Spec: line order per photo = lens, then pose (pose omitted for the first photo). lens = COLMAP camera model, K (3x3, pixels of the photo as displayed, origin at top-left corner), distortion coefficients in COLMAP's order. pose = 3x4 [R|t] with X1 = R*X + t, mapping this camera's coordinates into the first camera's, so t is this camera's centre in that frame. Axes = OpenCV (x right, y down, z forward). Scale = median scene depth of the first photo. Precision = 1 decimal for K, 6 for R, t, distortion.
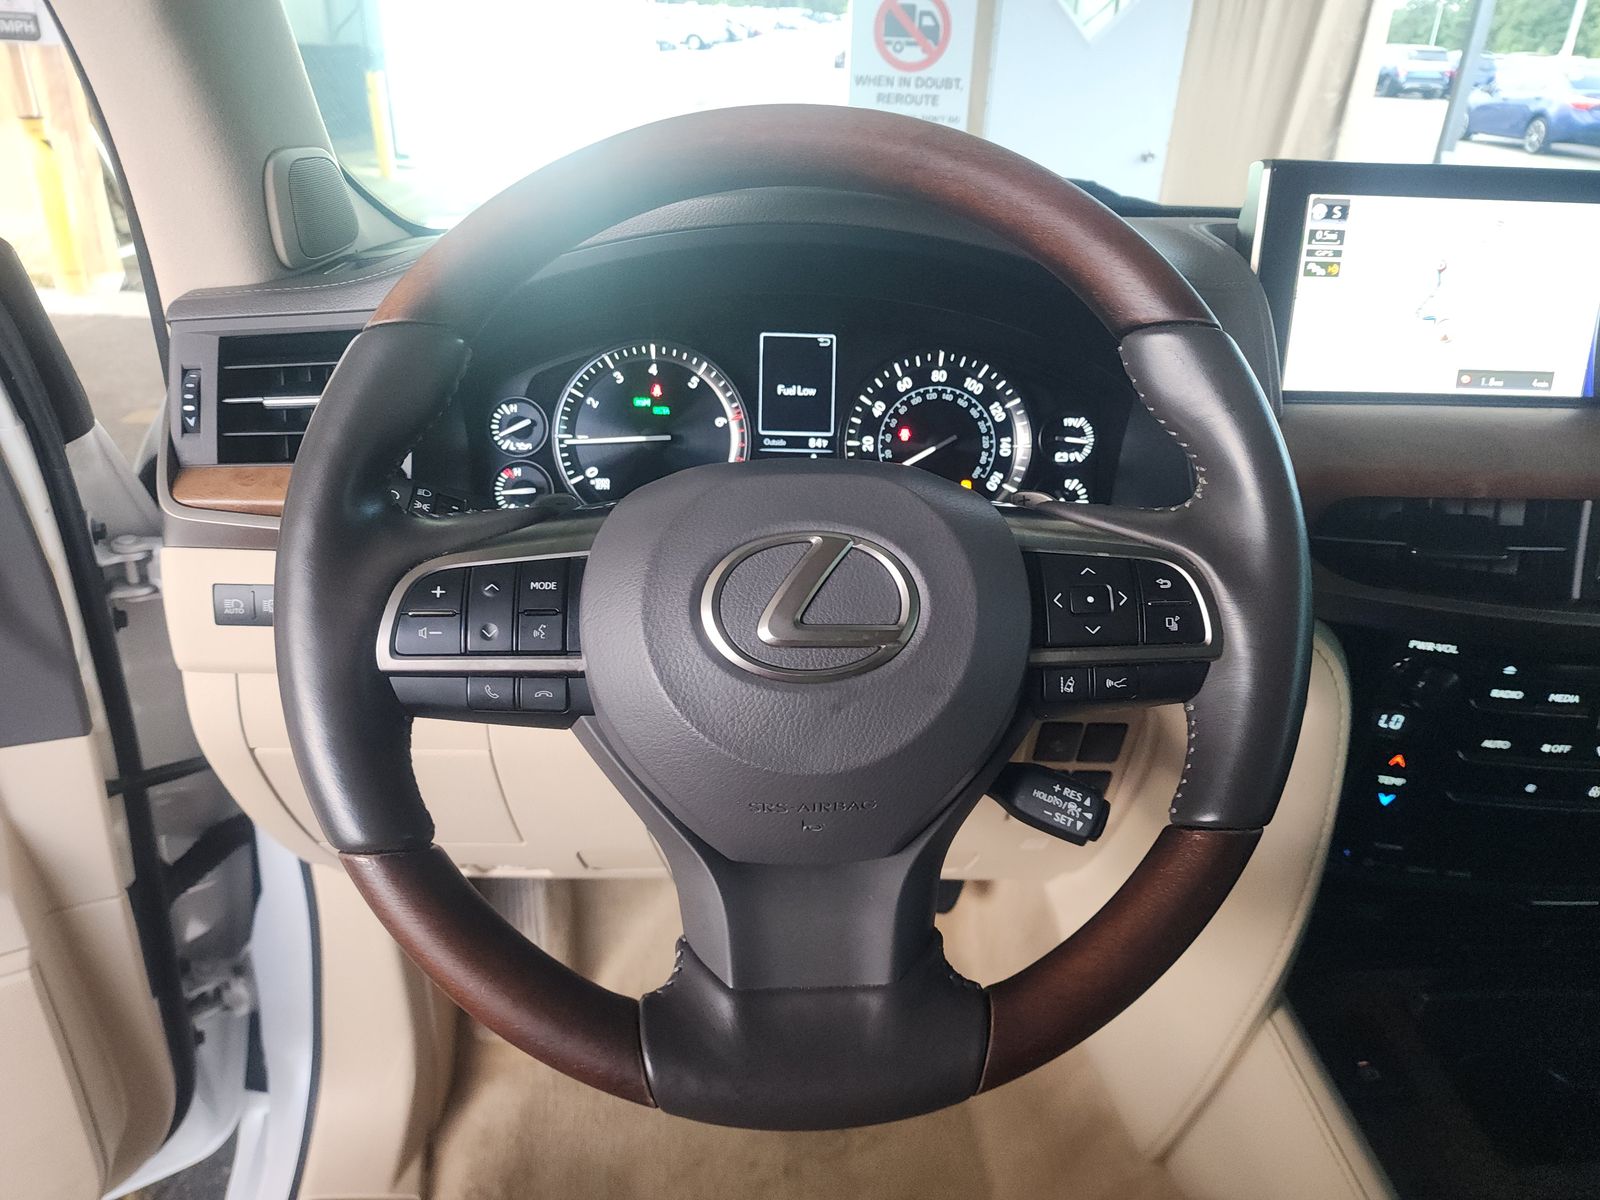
lens RADIAL K [[1109.6, 0, 808.4], [0, 1109.6, 585.1], [0, 0, 1]] dist [0.076492, -0.101873]
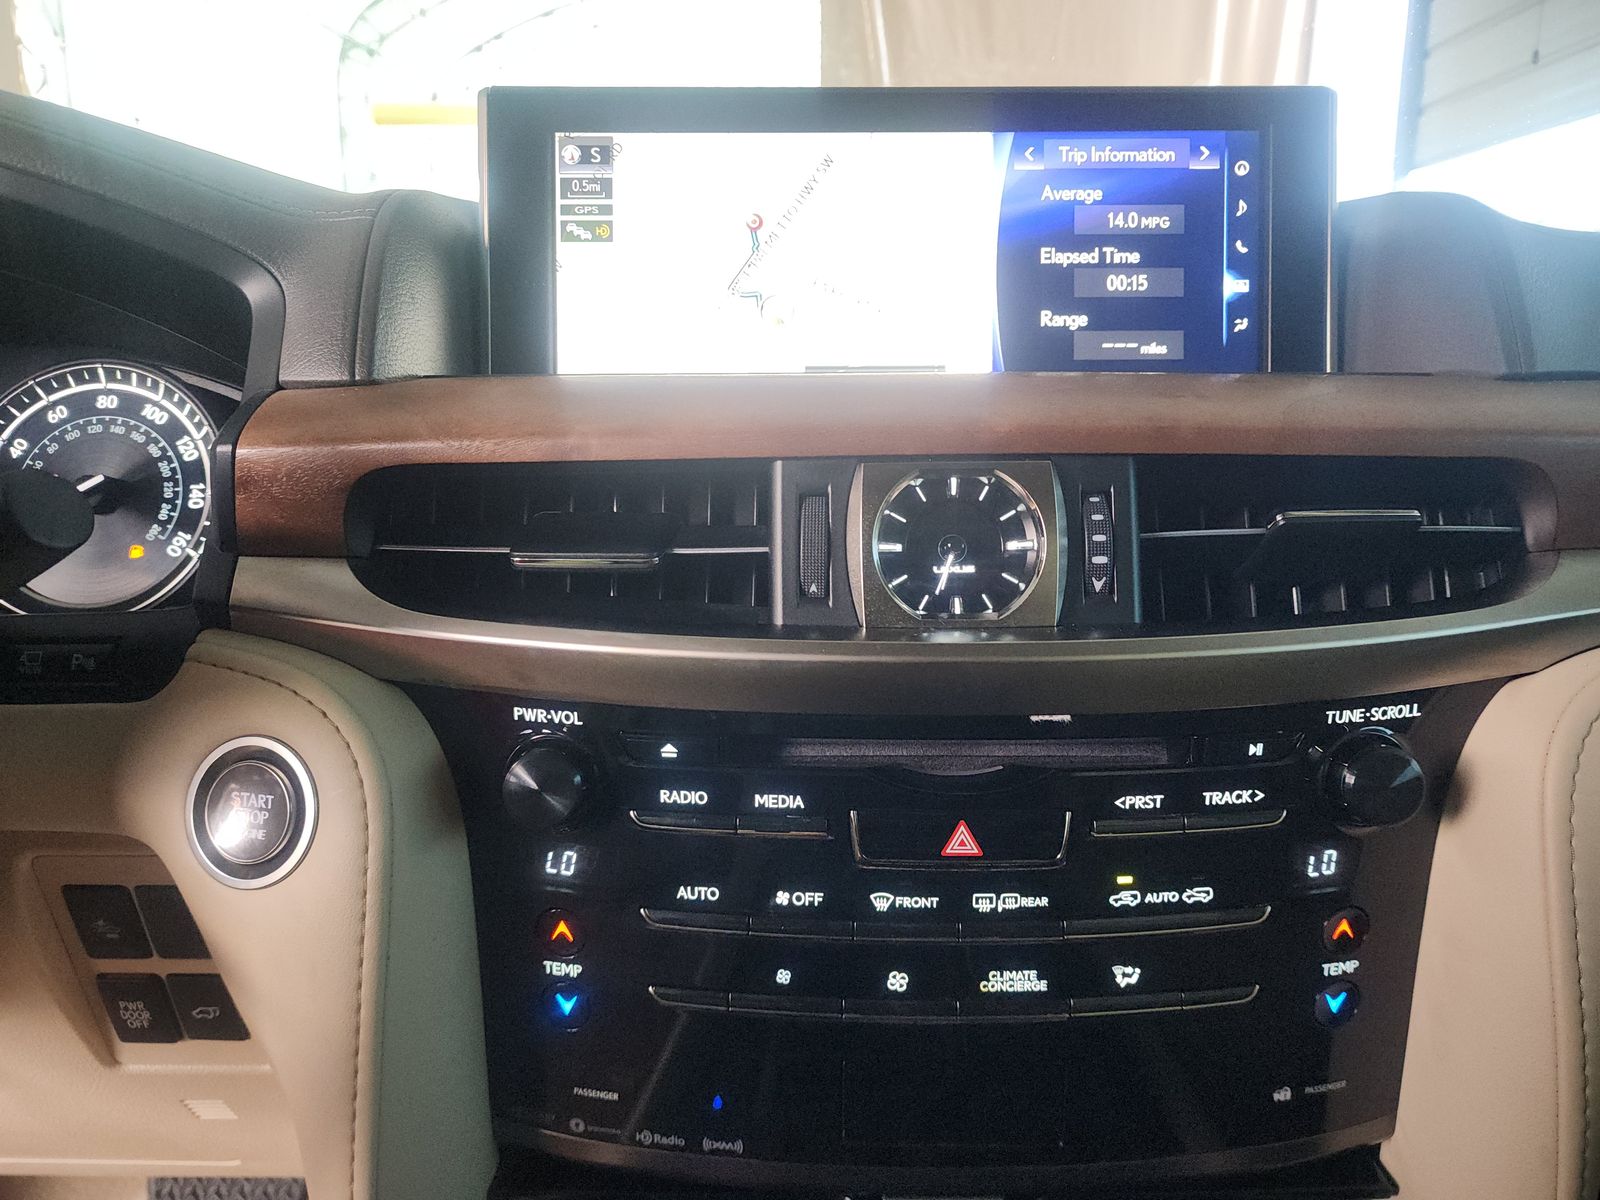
lens RADIAL K [[1109.6, 0, 808.4], [0, 1109.6, 585.1], [0, 0, 1]] dist [0.076492, -0.101873]
pose [[0.998806, -0.026912, -0.040774, 0.590194], [0.015784, 0.967603, -0.251982, 0.113623], [0.046235, 0.251037, 0.966873, 0.354444]]
